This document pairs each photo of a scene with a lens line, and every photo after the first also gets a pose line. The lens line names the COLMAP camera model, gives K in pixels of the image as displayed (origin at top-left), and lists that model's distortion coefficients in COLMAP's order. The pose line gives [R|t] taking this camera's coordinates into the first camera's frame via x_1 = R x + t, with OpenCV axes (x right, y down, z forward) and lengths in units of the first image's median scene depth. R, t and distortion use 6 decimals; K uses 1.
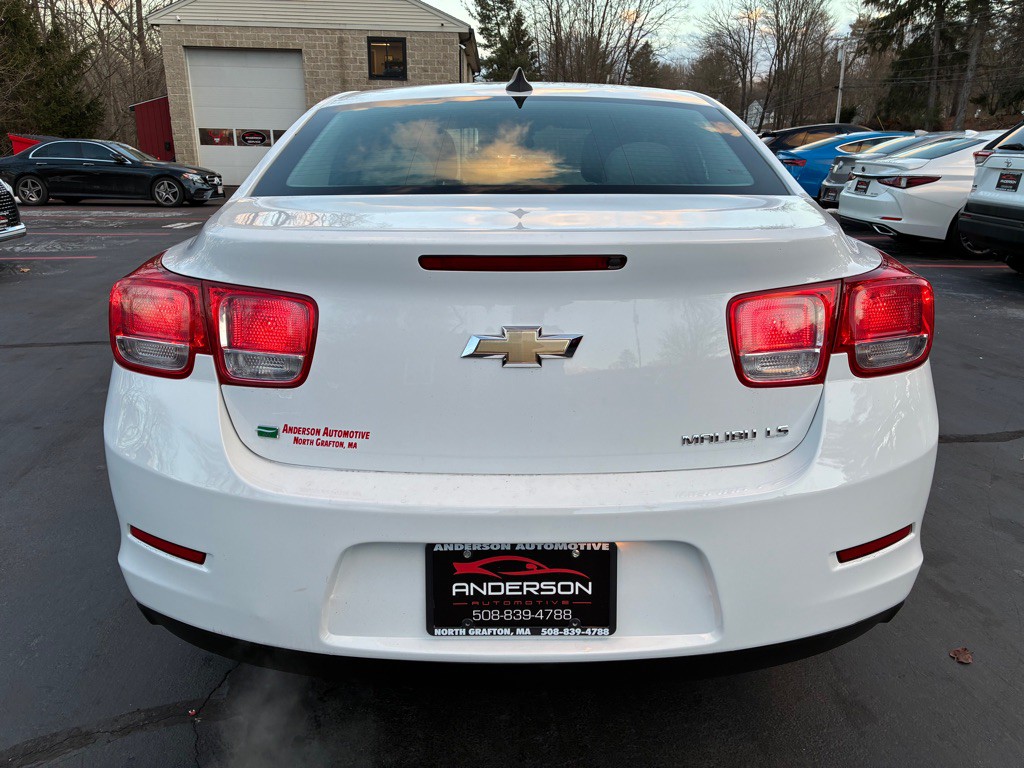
lens RADIAL K [[782.8, 0, 542.8], [0, 782.8, 370.2], [0, 0, 1]] dist [0.049177, -0.064454]
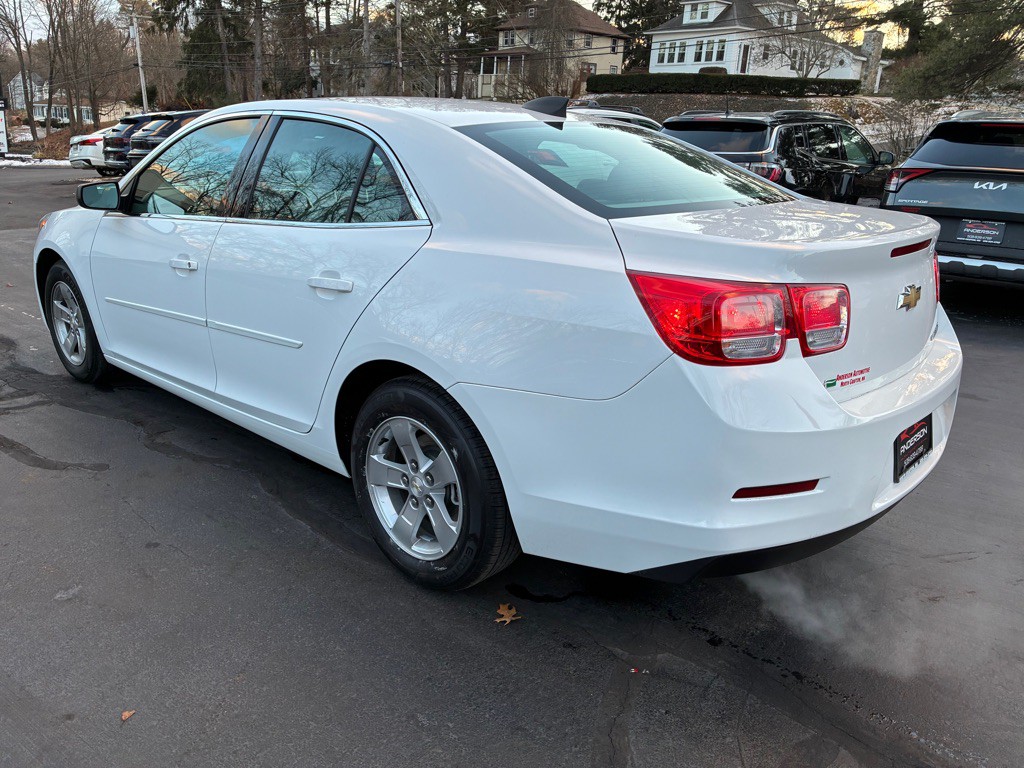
lens RADIAL K [[782.8, 0, 507.8], [0, 782.8, 378.6], [0, 0, 1]] dist [0.049177, -0.064454]
pose [[0.679283, -0.206774, 0.704145, -1.667697], [0.181767, 0.976994, 0.111549, -0.186039], [-0.711011, 0.052217, 0.701240, 0.394309]]
